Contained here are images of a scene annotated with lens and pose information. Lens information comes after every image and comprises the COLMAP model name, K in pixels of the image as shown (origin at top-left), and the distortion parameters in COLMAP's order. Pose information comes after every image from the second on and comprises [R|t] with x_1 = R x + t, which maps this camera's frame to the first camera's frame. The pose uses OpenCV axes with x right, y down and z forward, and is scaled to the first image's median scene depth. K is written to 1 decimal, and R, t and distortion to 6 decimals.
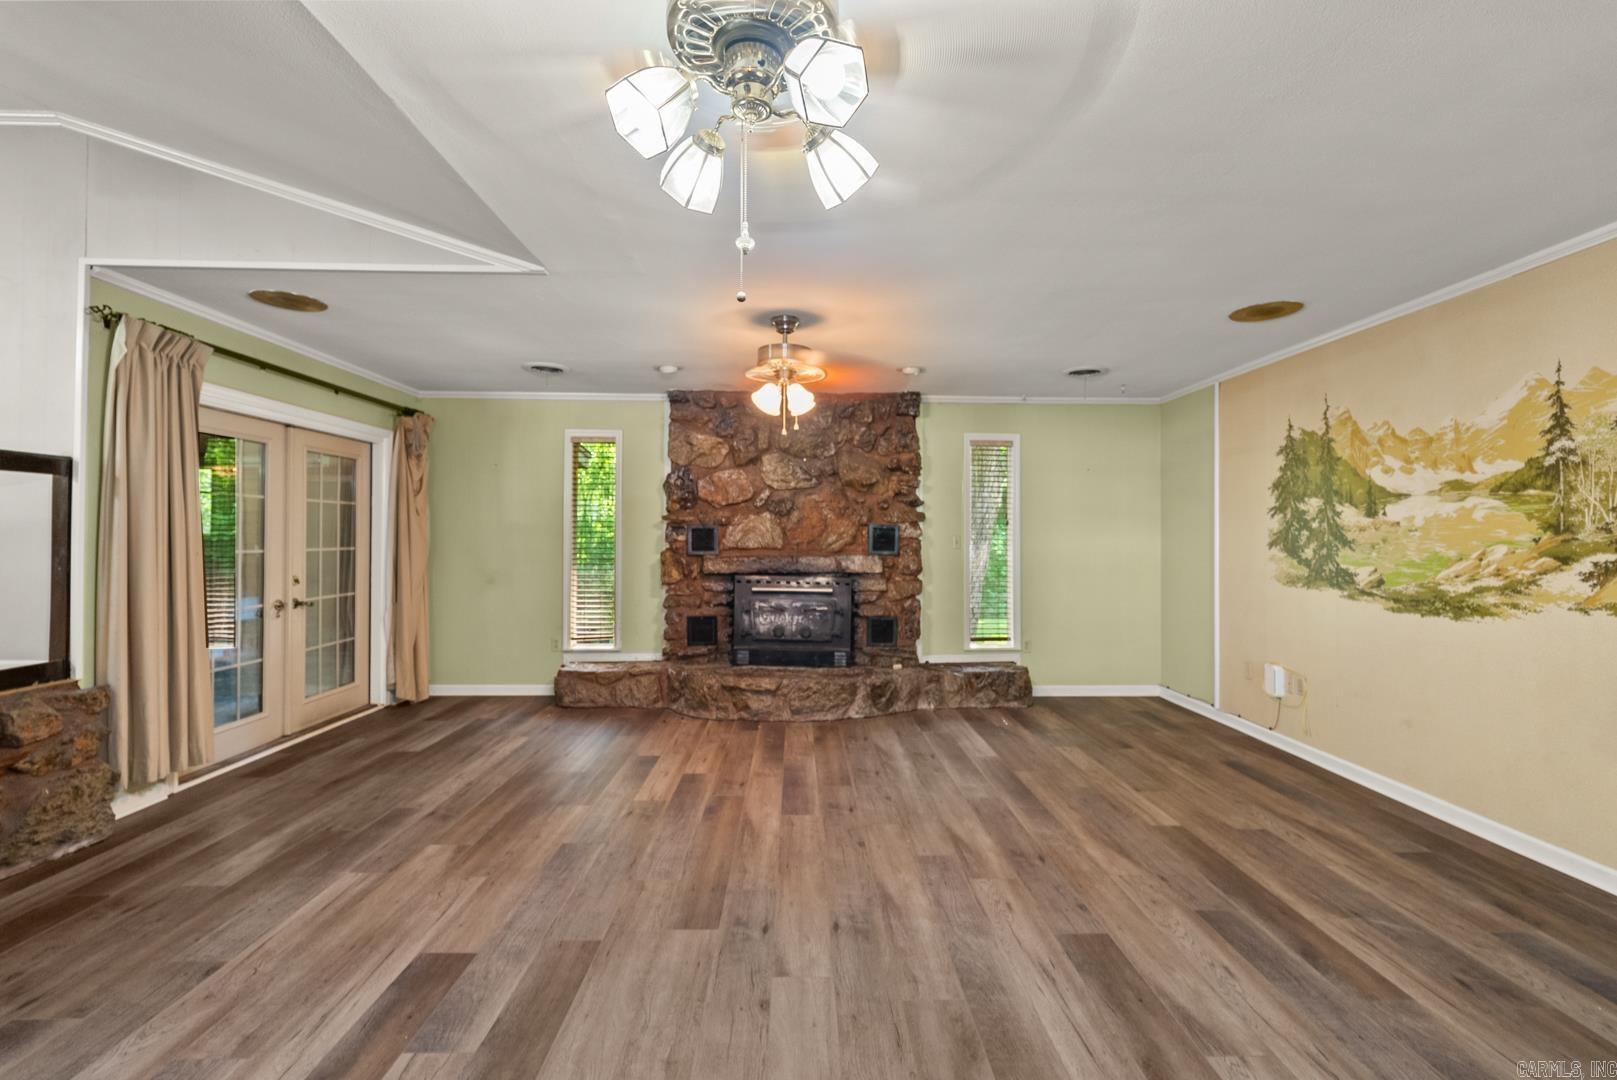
lens RADIAL K [[713.7, 0, 807.4], [0, 713.7, 536.0], [0, 0, 1]] dist [-0.011693, 0.001573]
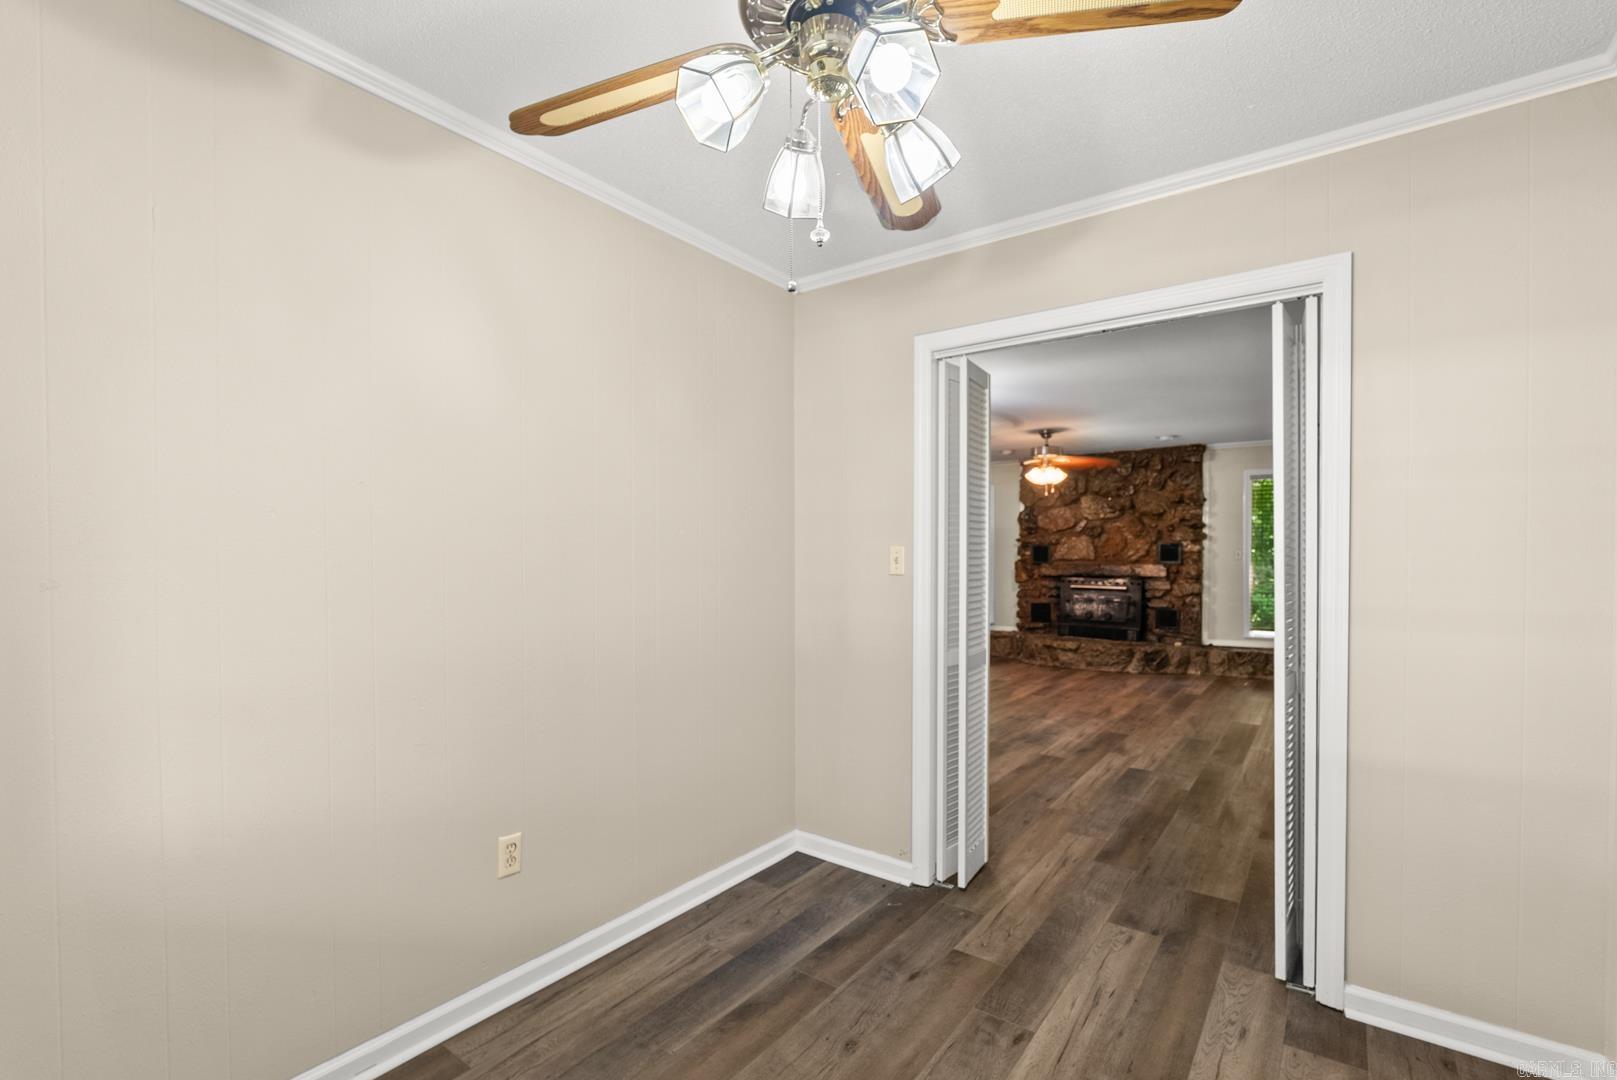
lens RADIAL K [[713.7, 0, 807.8], [0, 713.7, 548.1], [0, 0, 1]] dist [-0.011693, 0.001573]
pose [[0.793491, -0.010715, -0.608488, 0.394620], [0.007677, 0.999942, -0.007597, 0.000367], [0.608534, 0.001357, 0.793527, -0.536451]]
